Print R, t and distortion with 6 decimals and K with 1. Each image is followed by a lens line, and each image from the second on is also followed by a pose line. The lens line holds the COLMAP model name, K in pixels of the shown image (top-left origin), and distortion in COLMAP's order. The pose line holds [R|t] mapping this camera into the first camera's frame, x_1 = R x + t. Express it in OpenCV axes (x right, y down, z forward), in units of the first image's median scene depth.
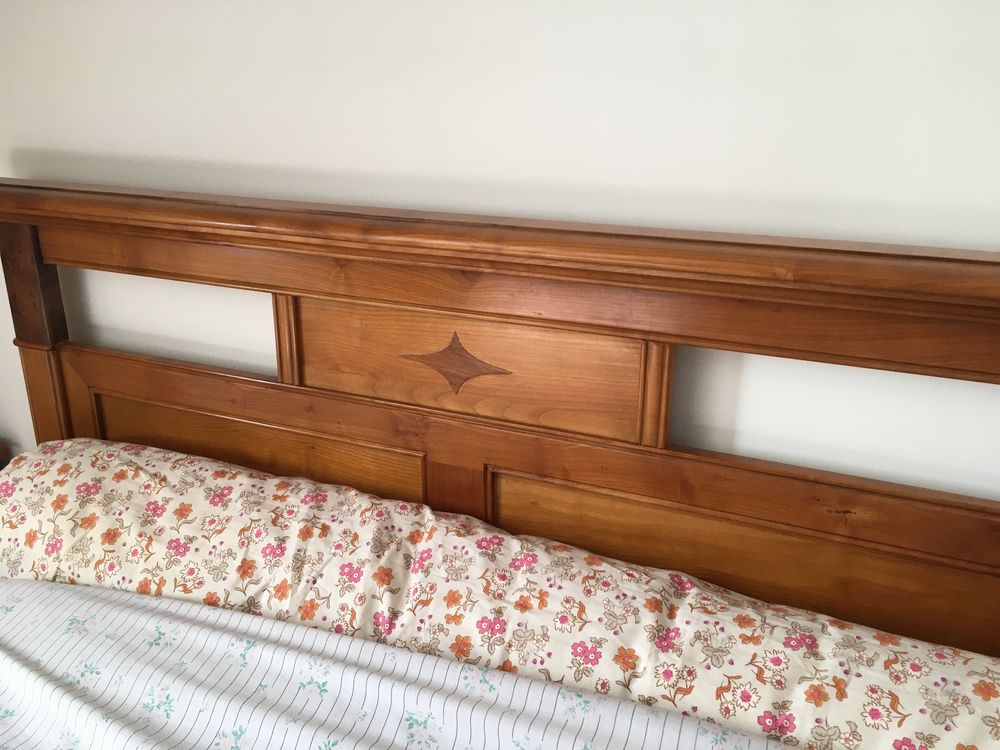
lens RADIAL K [[851.3, 0, 497.3], [0, 851.3, 372.0], [0, 0, 1]] dist [0.062409, -0.088624]
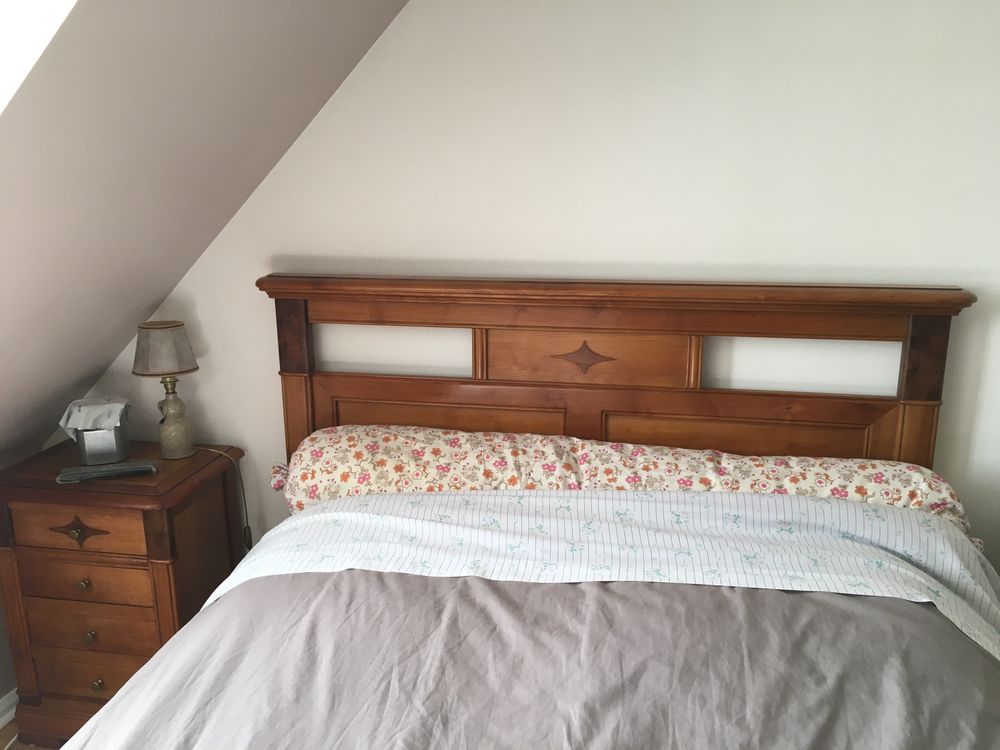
lens RADIAL K [[851.3, 0, 496.2], [0, 851.3, 375.7], [0, 0, 1]] dist [0.062409, -0.088624]
pose [[0.977611, -0.062768, 0.200839, -0.651743], [0.081135, 0.993110, -0.084561, 0.182345], [-0.194147, 0.098963, 0.975968, -0.841848]]
